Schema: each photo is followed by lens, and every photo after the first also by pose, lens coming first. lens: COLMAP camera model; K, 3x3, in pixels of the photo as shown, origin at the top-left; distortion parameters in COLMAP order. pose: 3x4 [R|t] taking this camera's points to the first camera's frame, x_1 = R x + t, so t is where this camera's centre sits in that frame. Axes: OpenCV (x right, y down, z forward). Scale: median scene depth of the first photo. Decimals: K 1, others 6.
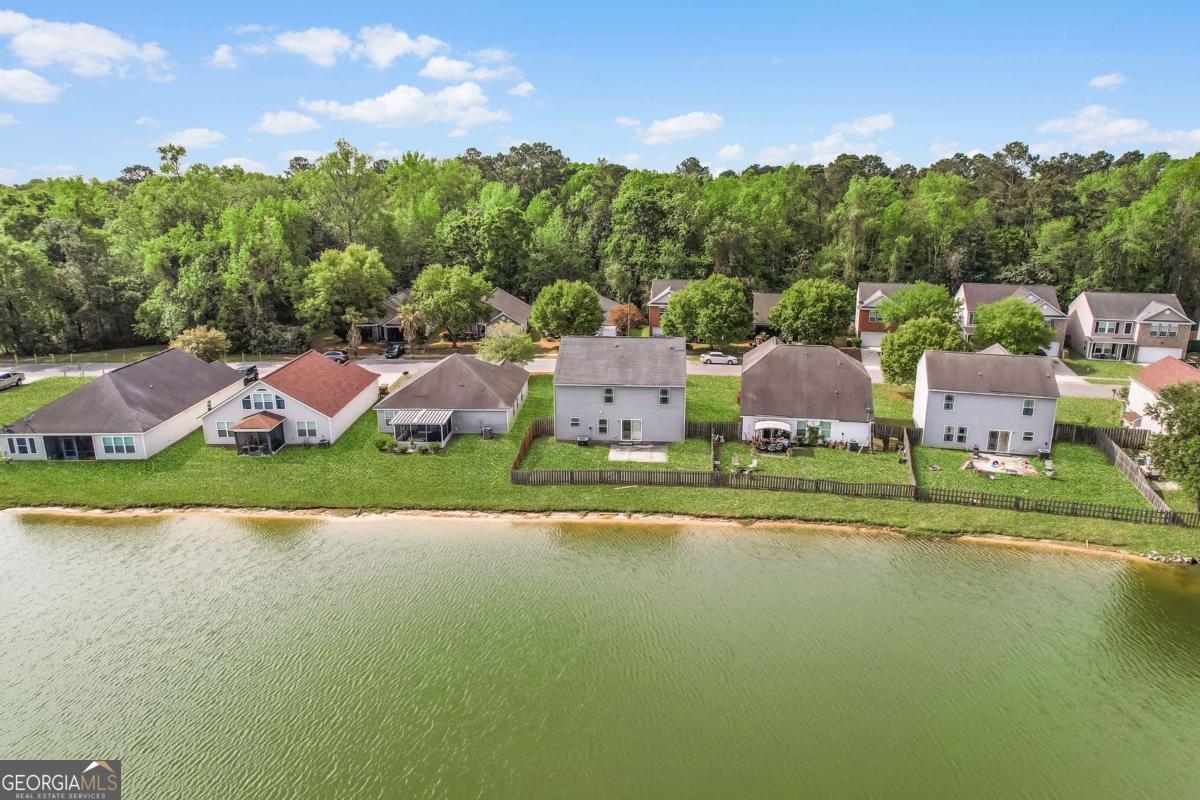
lens RADIAL K [[764.6, 0, 607.6], [0, 764.6, 396.9], [0, 0, 1]] dist [-0.075710, 0.069632]
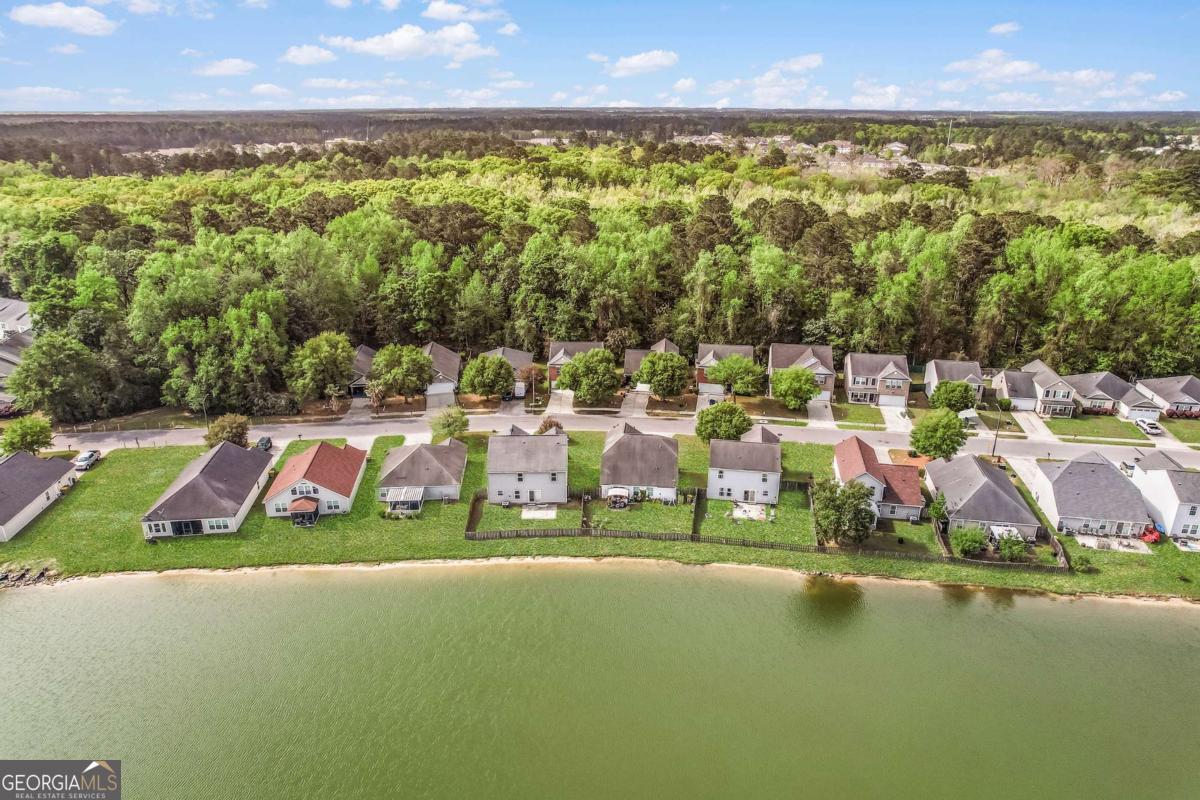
lens RADIAL K [[771.8, 0, 606.6], [0, 771.8, 395.3], [0, 0, 1]] dist [-0.071393, 0.064639]
pose [[0.993866, -0.033210, 0.105483, 0.011691], [0.022531, 0.994645, 0.100863, -0.226200], [-0.108268, -0.097867, 0.989293, -0.432809]]
